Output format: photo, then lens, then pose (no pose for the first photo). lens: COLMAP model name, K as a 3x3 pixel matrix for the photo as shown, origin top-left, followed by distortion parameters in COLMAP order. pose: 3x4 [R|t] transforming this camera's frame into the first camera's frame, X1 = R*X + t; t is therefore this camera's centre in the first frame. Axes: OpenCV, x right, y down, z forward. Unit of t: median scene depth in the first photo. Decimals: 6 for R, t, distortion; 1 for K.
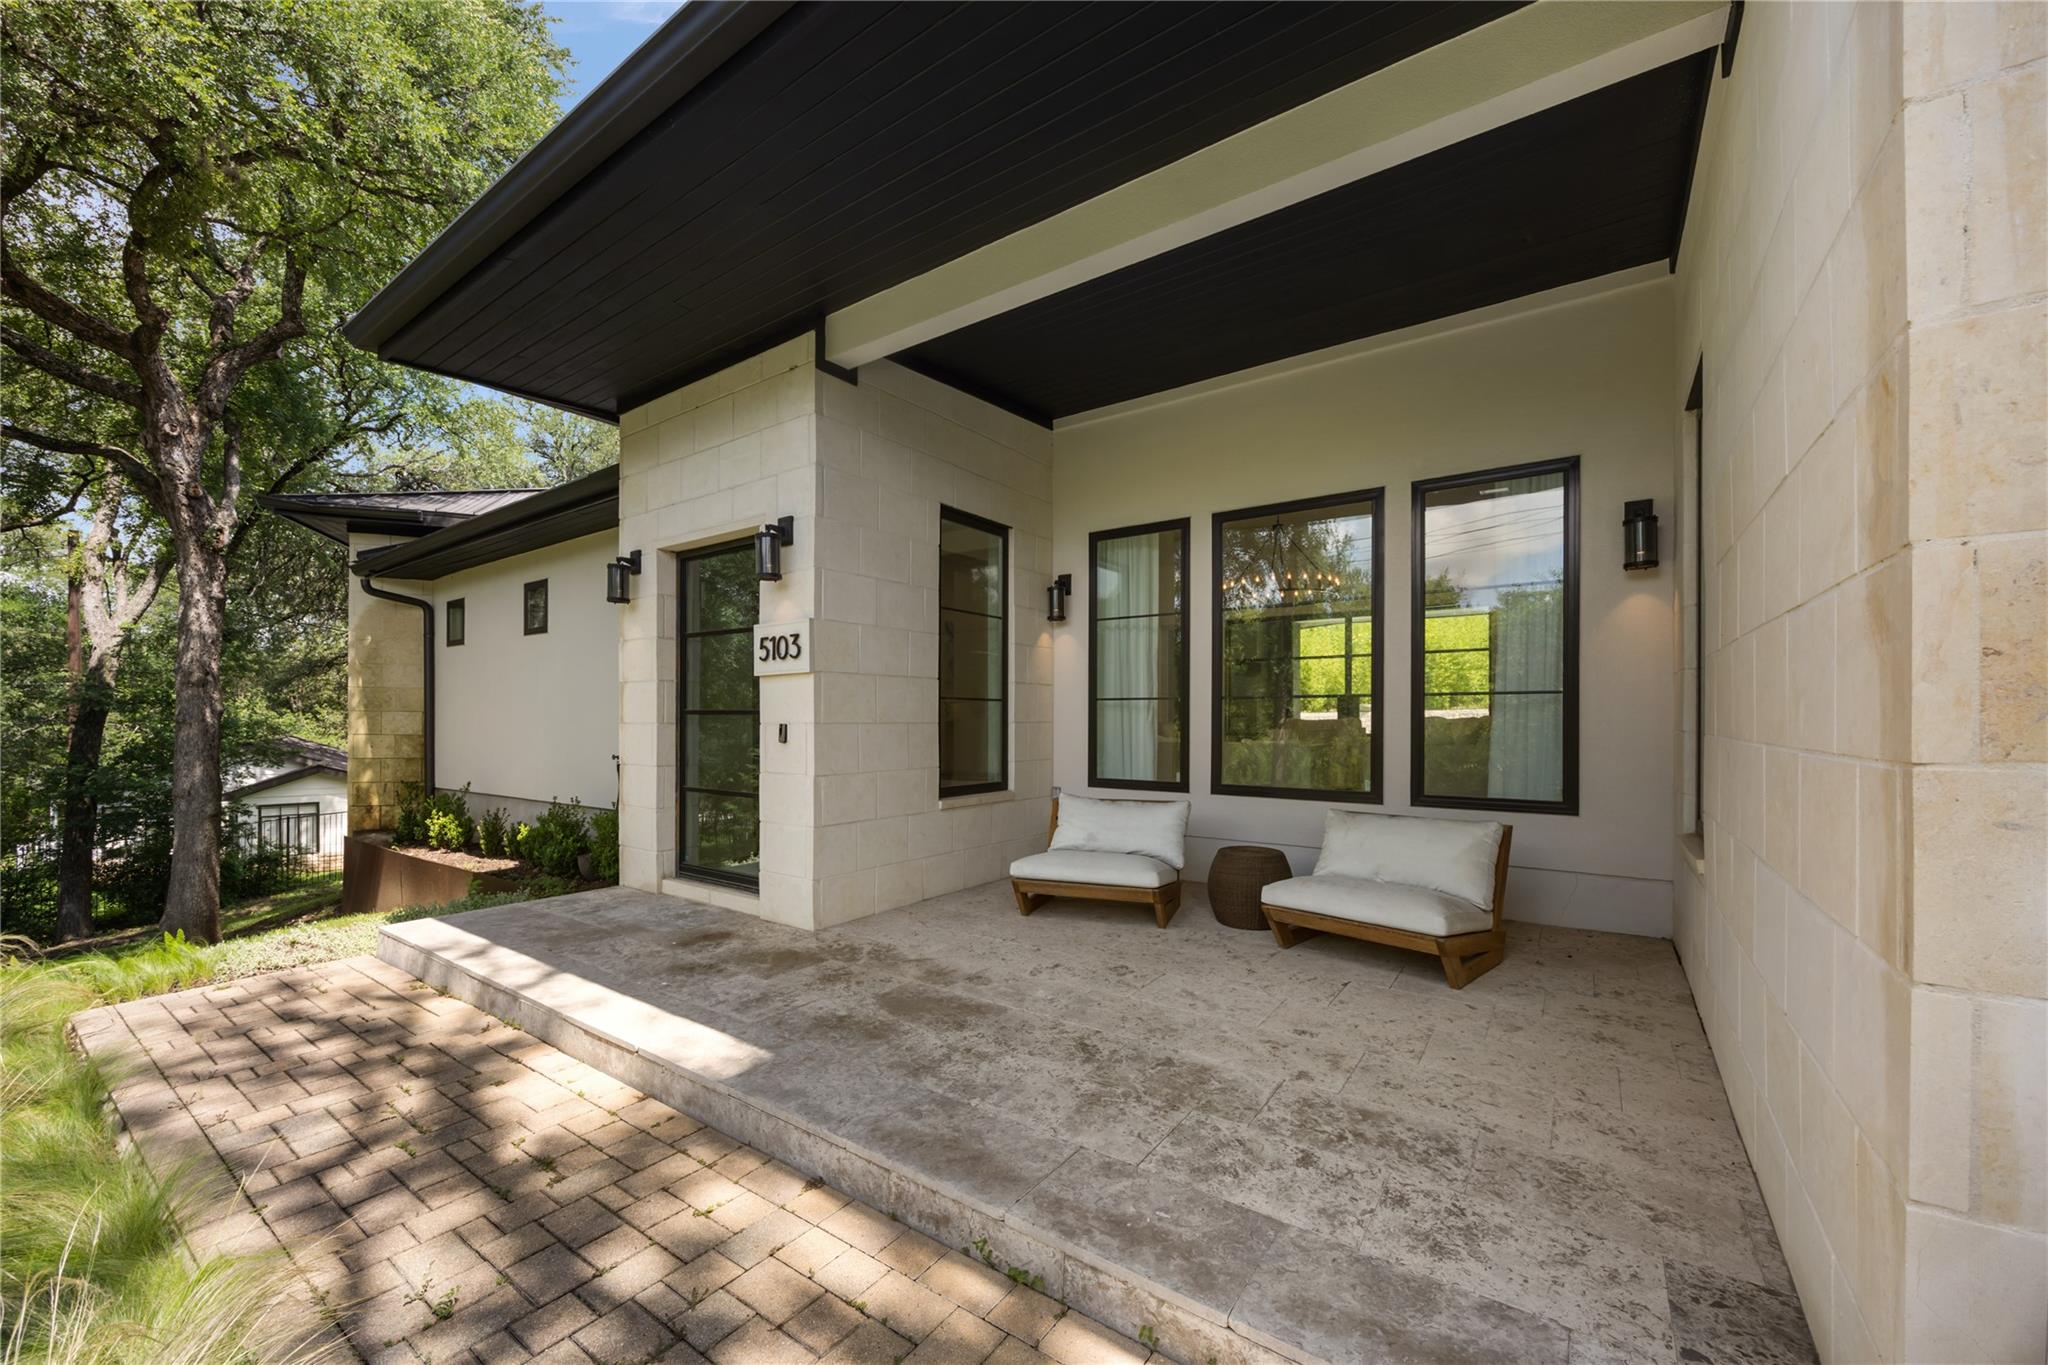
lens RADIAL K [[803.2, 0, 1017.5], [0, 803.2, 721.8], [0, 0, 1]] dist [-0.000925, -0.000781]
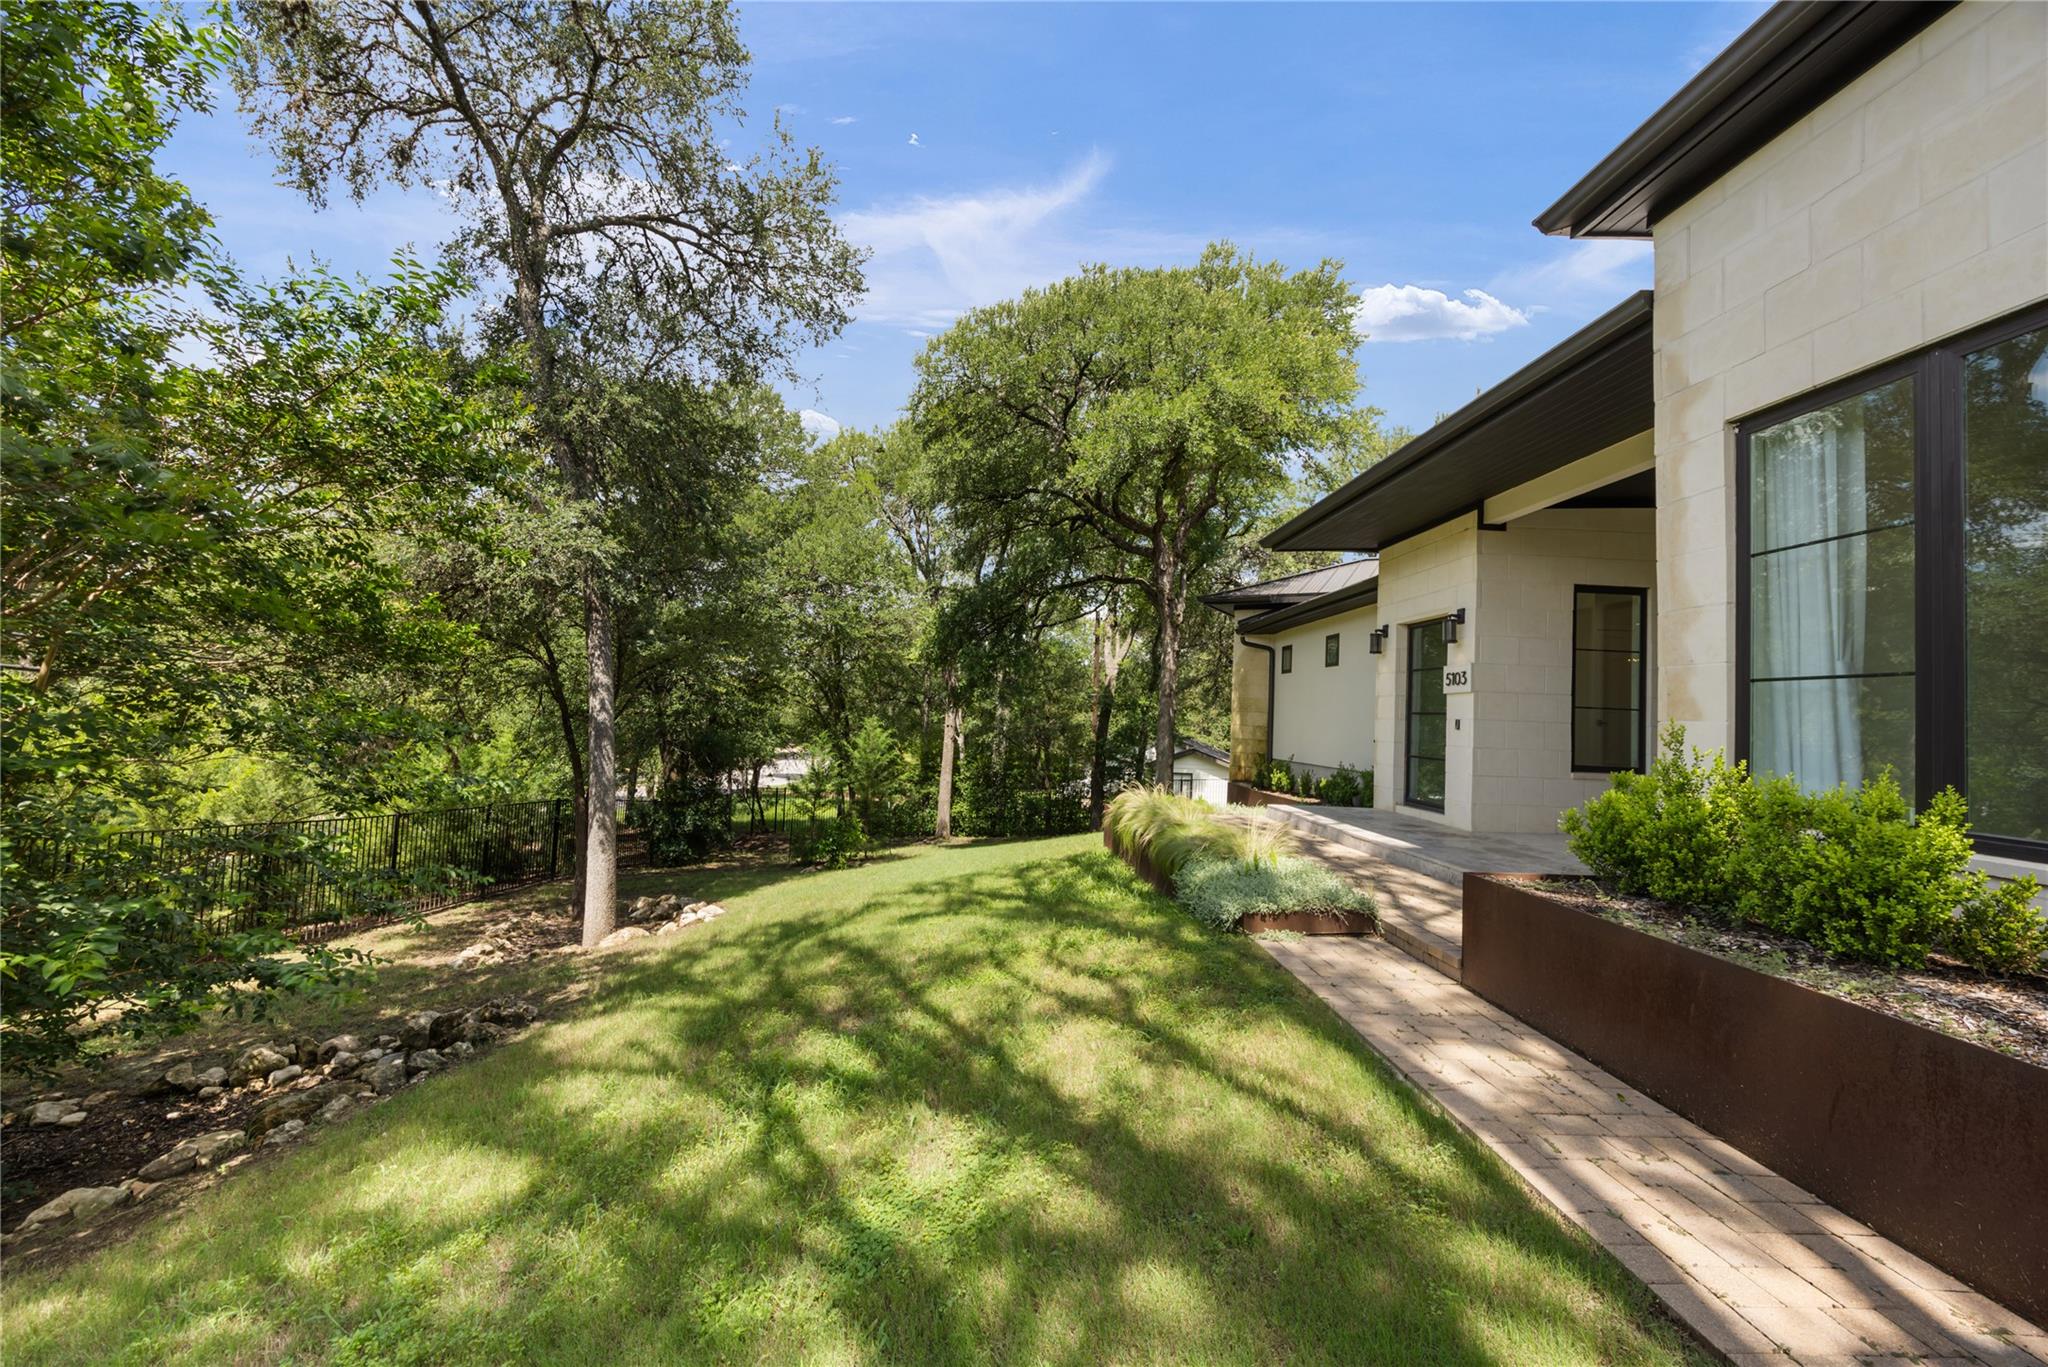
lens RADIAL K [[803.2, 0, 1033.8], [0, 803.2, 691.0], [0, 0, 1]] dist [-0.000925, -0.000781]
pose [[0.633357, -0.002555, -0.773855, 0.435581], [-0.036972, 0.998753, -0.033557, 0.029233], [0.772976, 0.049865, 0.632473, -0.775309]]
